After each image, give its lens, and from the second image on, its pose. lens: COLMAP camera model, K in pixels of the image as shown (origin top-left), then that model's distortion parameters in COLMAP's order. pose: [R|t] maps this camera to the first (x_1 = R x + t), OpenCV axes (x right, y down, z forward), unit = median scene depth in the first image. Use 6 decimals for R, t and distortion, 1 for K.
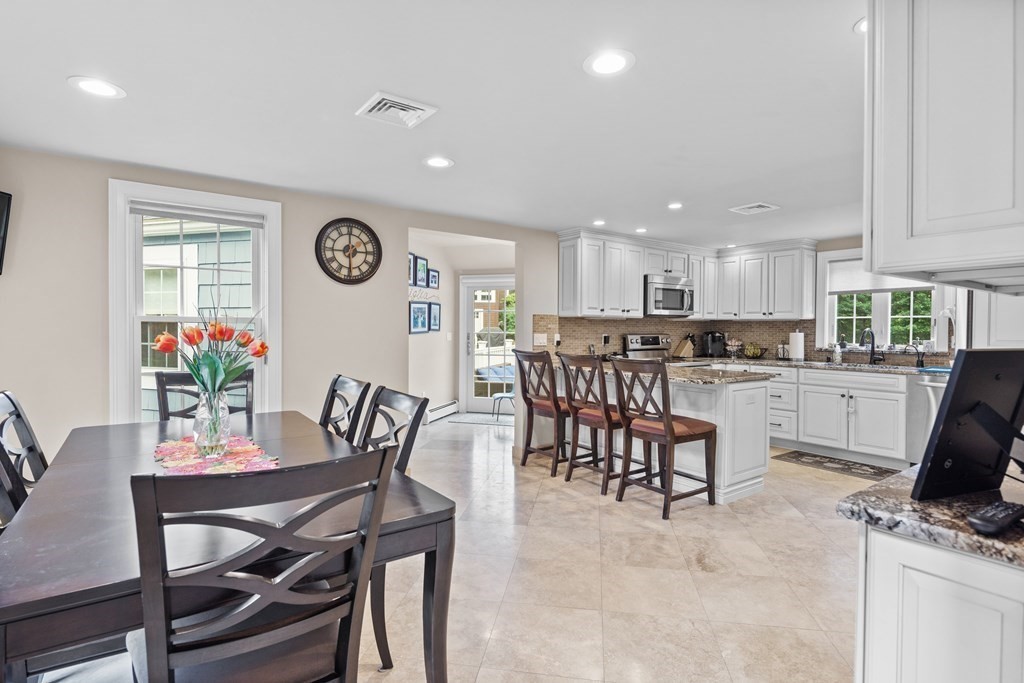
lens RADIAL K [[507.3, 0, 507.2], [0, 507.3, 335.8], [0, 0, 1]] dist [-0.000490, -0.003329]
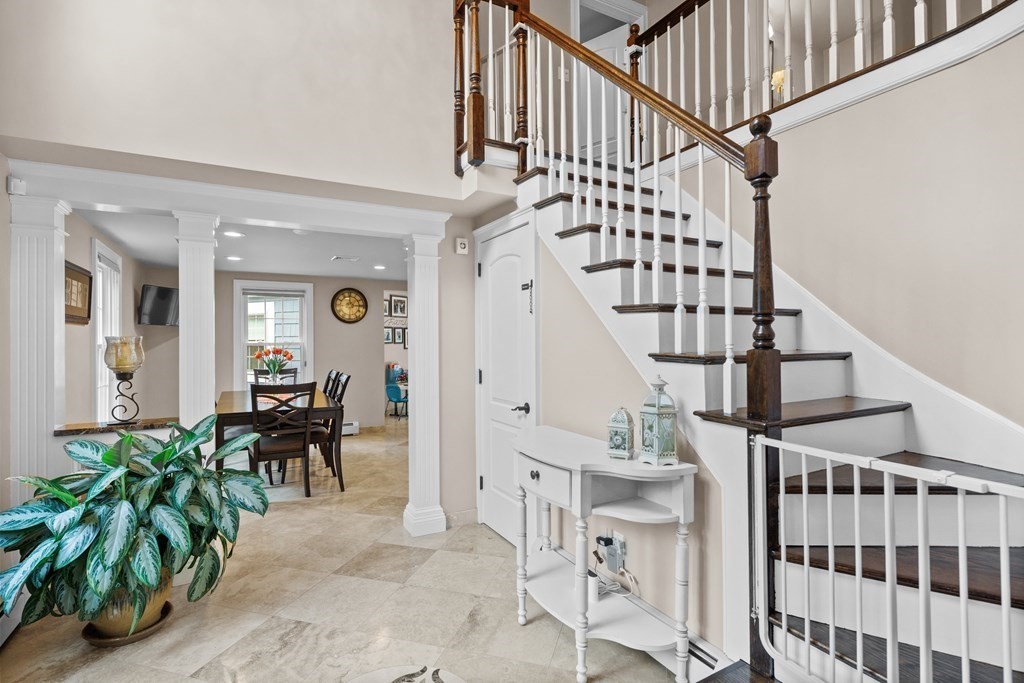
lens RADIAL K [[507.3, 0, 514.8], [0, 507.3, 339.3], [0, 0, 1]] dist [-0.000490, -0.003329]
pose [[0.991894, -0.013875, -0.126311, 0.412779], [0.012011, 0.999808, -0.015505, -0.004940], [0.126502, 0.013862, 0.991870, -0.607307]]
